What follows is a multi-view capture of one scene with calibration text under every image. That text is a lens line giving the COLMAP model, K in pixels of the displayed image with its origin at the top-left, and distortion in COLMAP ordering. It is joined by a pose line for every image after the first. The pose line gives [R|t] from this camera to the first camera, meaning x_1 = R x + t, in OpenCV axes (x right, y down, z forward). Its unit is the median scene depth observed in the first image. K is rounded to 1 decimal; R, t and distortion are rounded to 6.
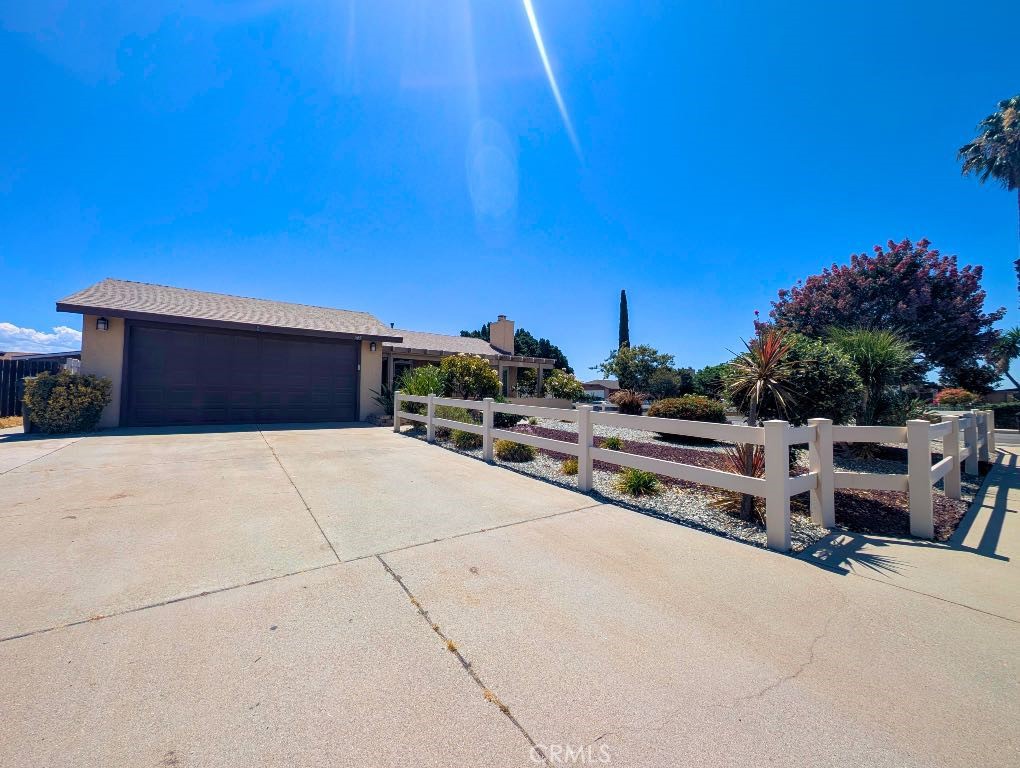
lens RADIAL K [[383.1, 0, 520.1], [0, 383.1, 382.6], [0, 0, 1]] dist [-0.002118, 0.000905]
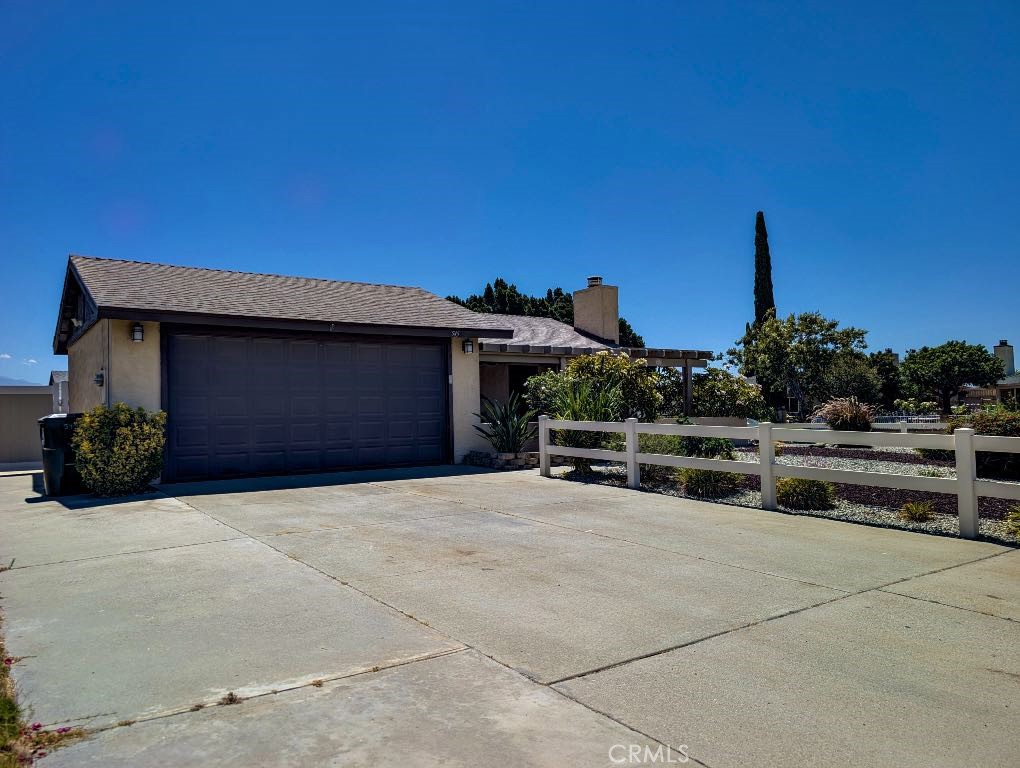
lens RADIAL K [[733.4, 0, 504.7], [0, 733.4, 384.0], [0, 0, 1]] dist [0.024217, -0.018279]
pose [[0.999124, -0.035757, -0.021756, -0.379808], [0.035672, 0.999354, -0.004270, -0.029702], [0.021895, 0.003490, 0.999754, -0.273022]]
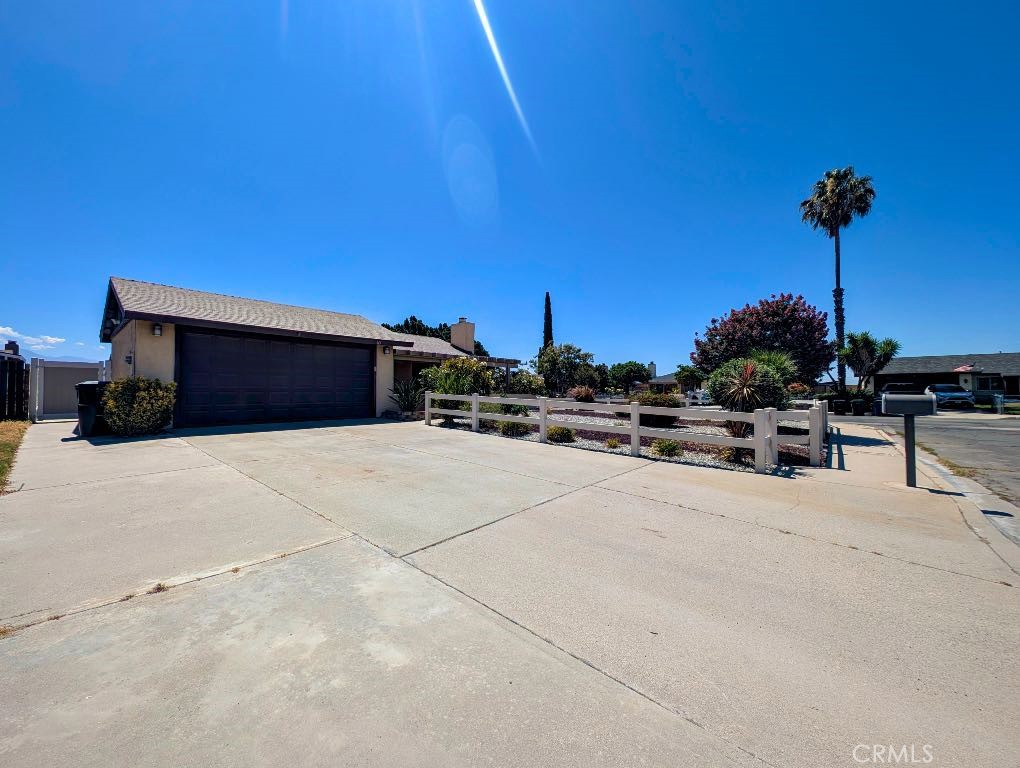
lens RADIAL K [[383.1, 0, 513.4], [0, 383.1, 381.9], [0, 0, 1]] dist [-0.002118, 0.000905]
pose [[0.974054, -0.004040, 0.226279, -0.351405], [0.000228, 0.999858, 0.016870, -0.026219], [-0.226315, -0.016380, 0.973916, -0.219663]]
